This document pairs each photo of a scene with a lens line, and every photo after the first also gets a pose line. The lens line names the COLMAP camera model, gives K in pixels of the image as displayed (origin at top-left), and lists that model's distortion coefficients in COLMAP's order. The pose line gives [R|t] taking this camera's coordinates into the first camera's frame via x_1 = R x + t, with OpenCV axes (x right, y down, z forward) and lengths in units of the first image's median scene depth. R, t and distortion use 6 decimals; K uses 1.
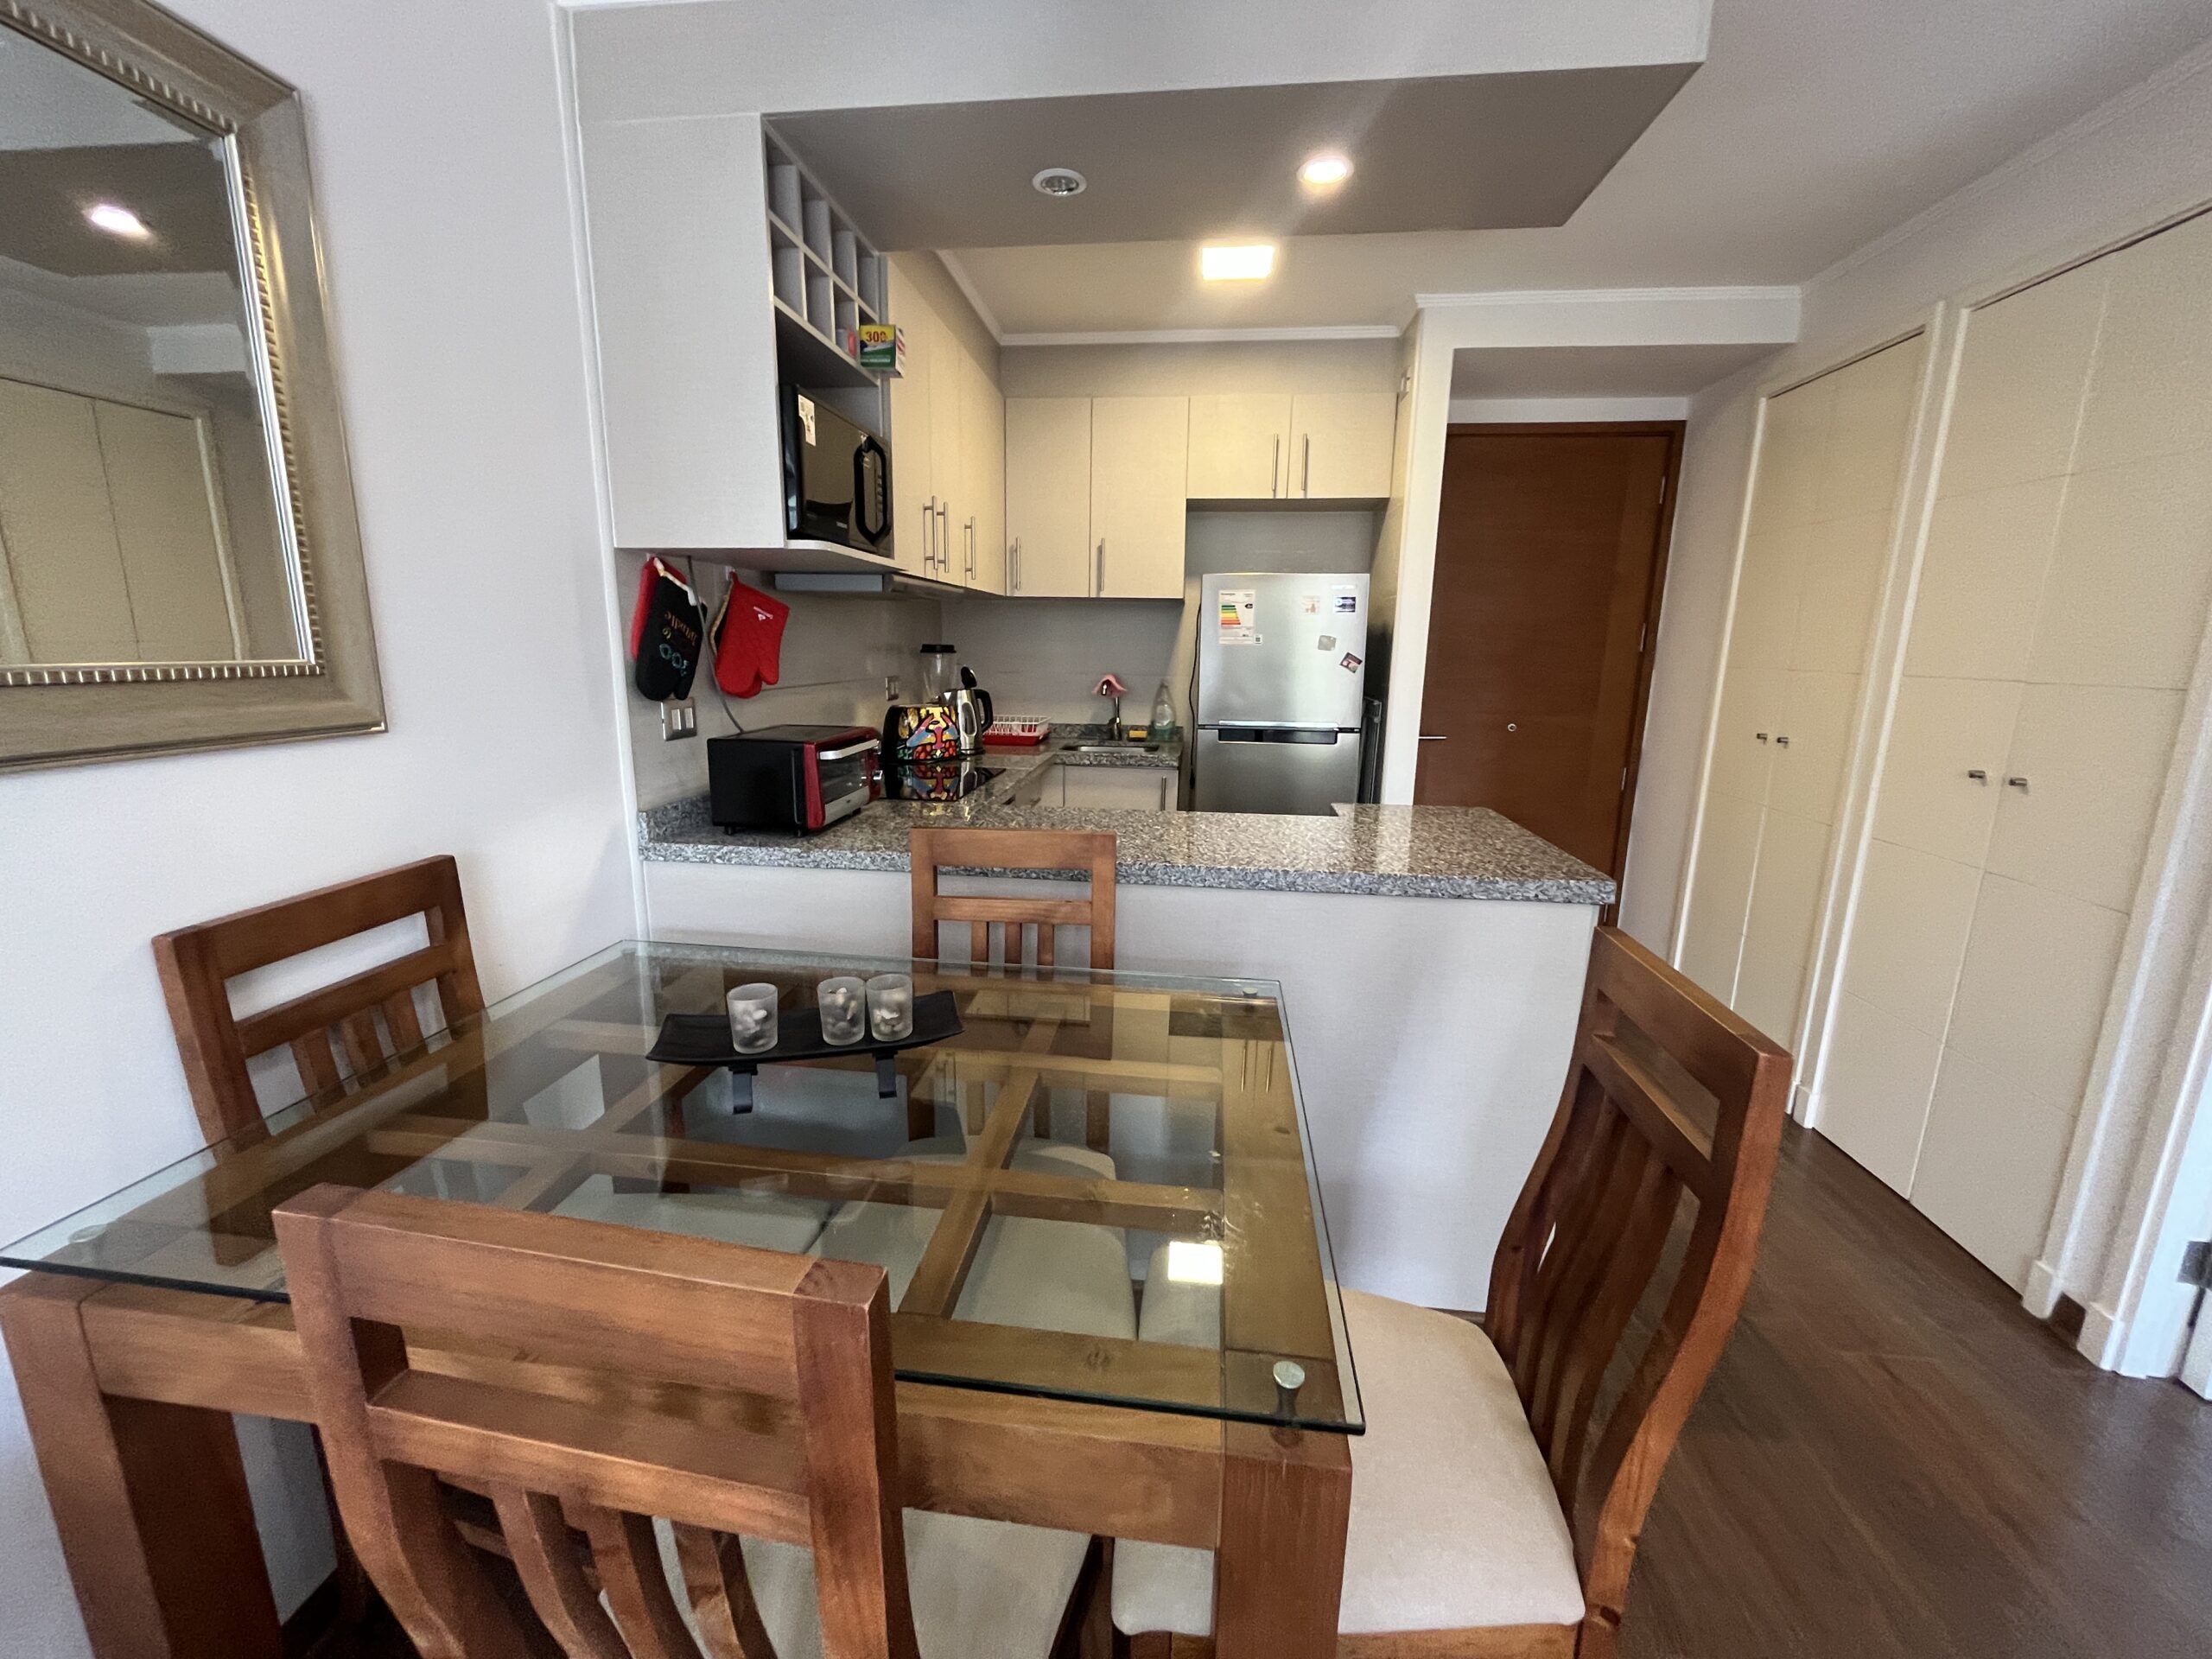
lens RADIAL K [[895.1, 0, 1097.2], [0, 895.1, 828.1], [0, 0, 1]] dist [-0.003168, 0.000162]
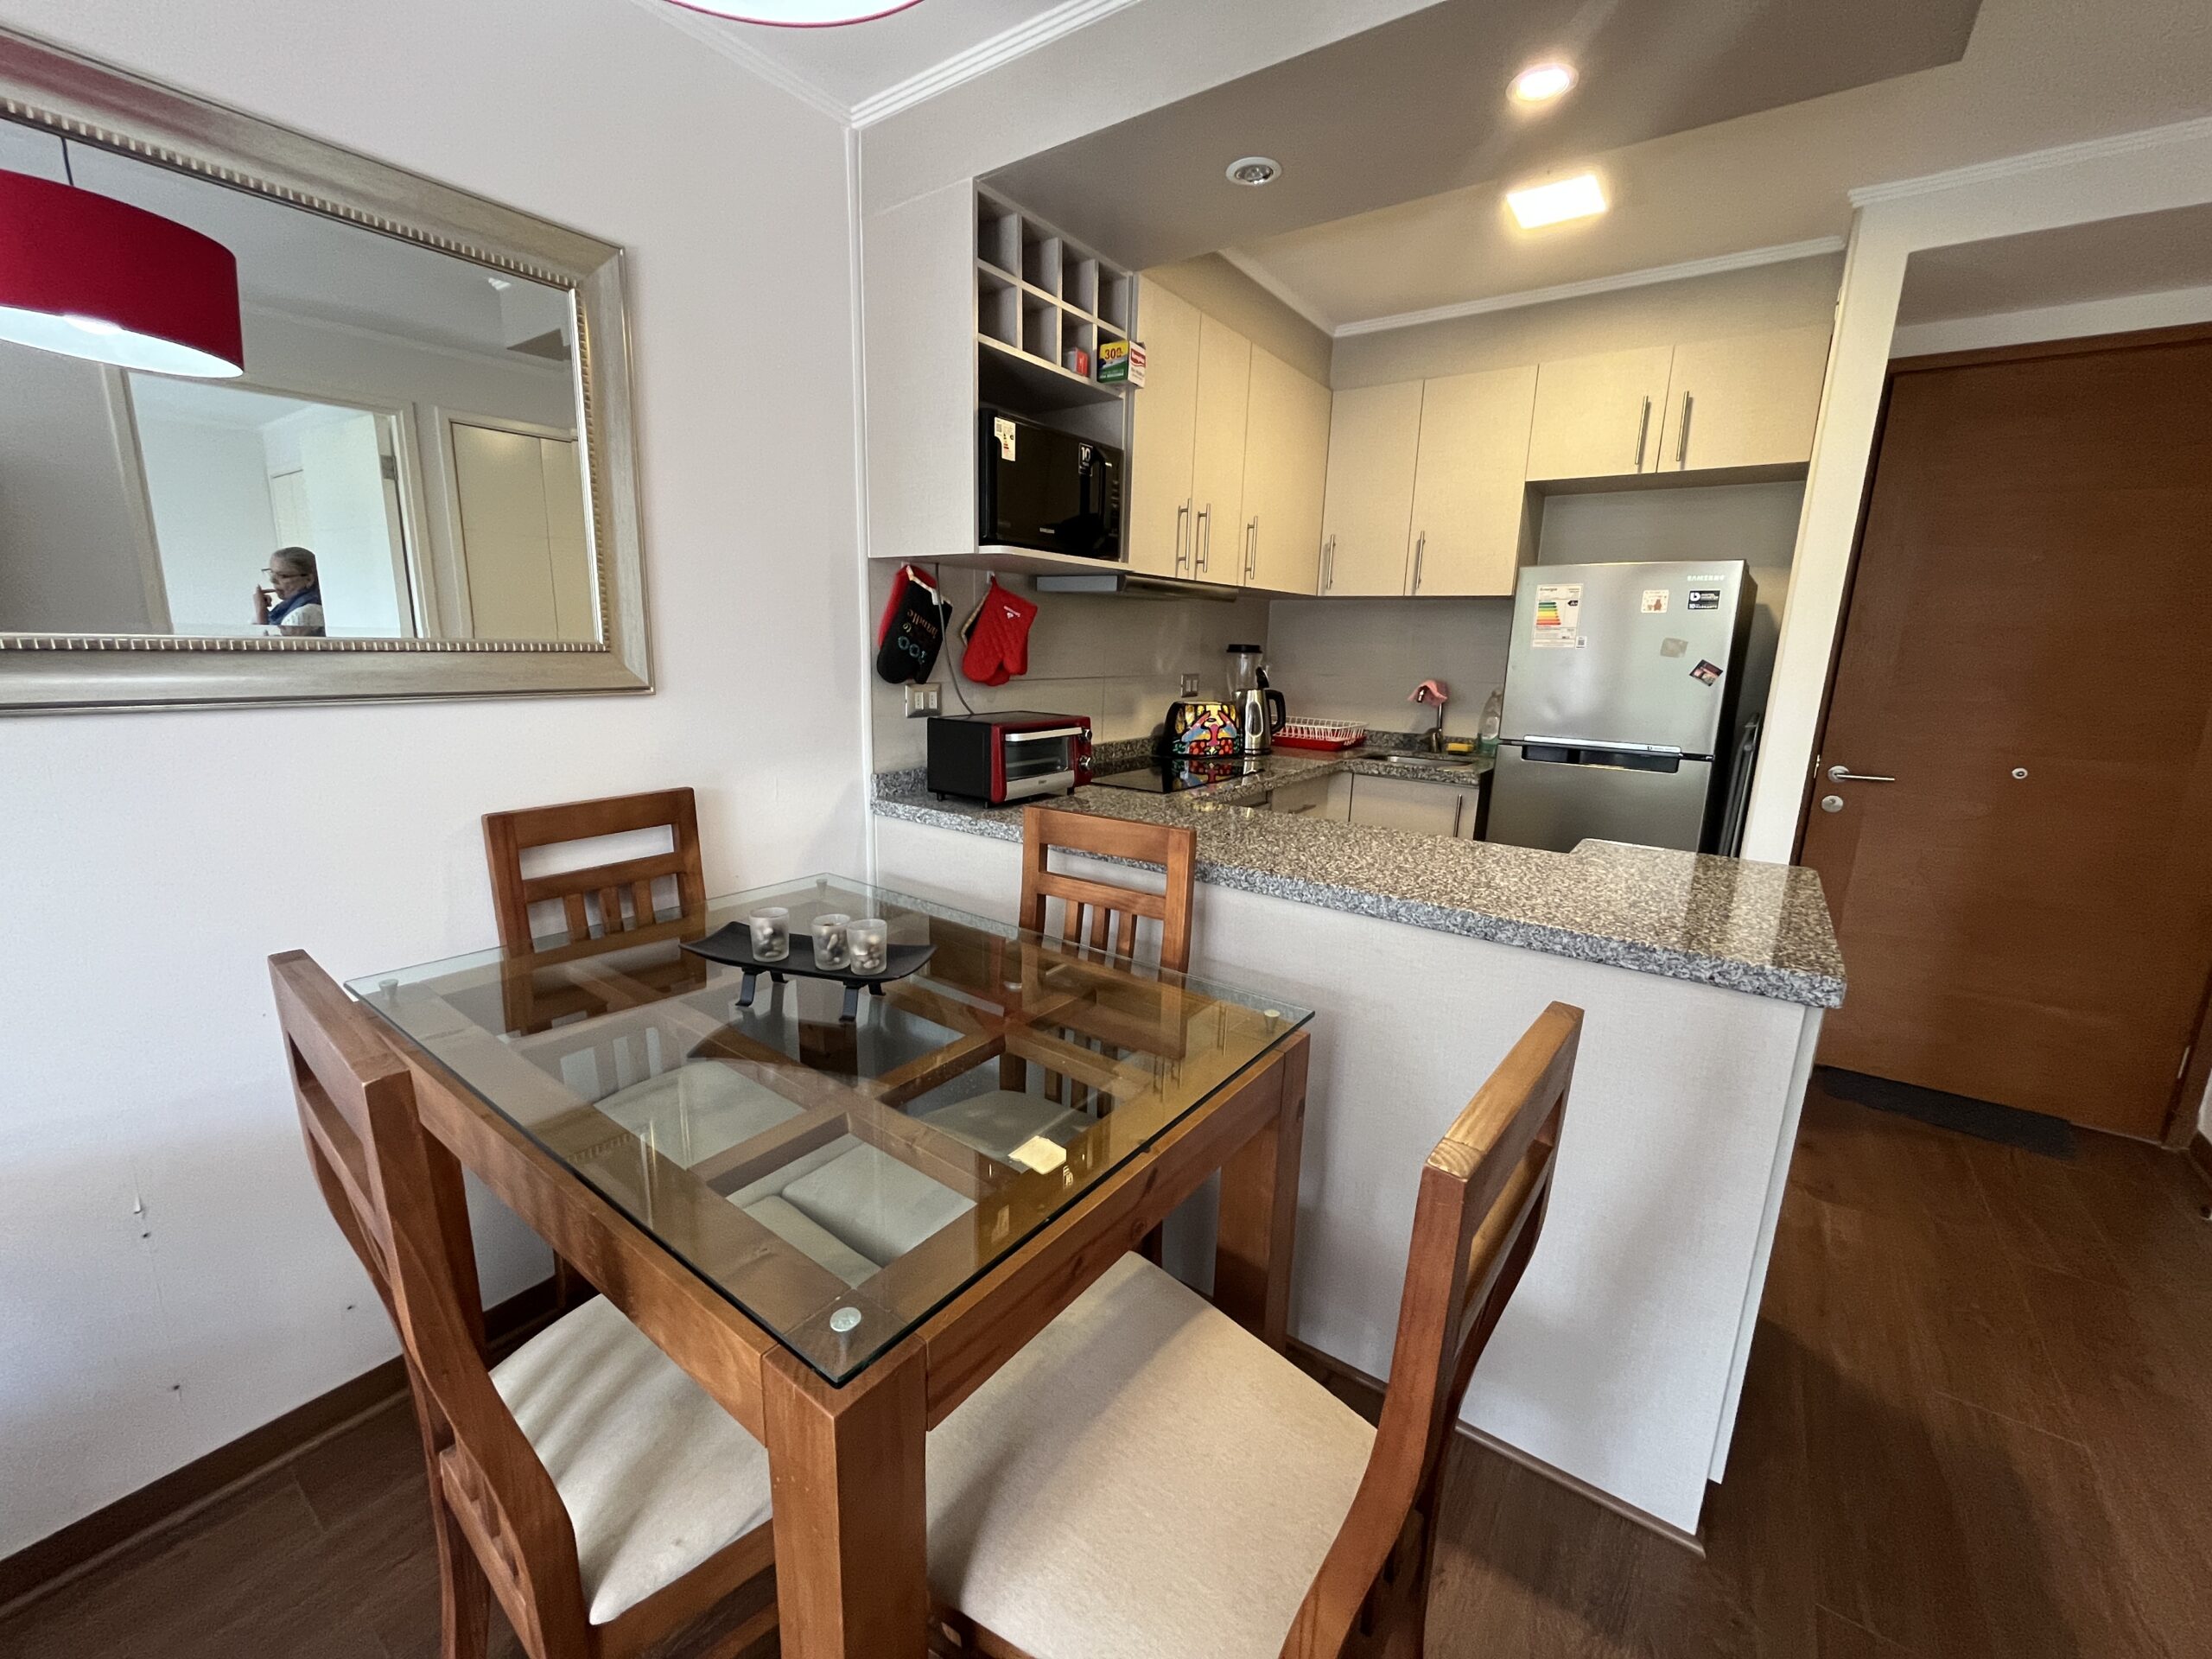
lens RADIAL K [[895.1, 0, 1097.2], [0, 895.1, 828.1], [0, 0, 1]] dist [-0.003168, 0.000162]
pose [[0.870821, 0.110735, -0.478966, 0.282822], [-0.113409, 0.993272, 0.023449, -0.006290], [0.478340, 0.033899, 0.877520, 0.062069]]
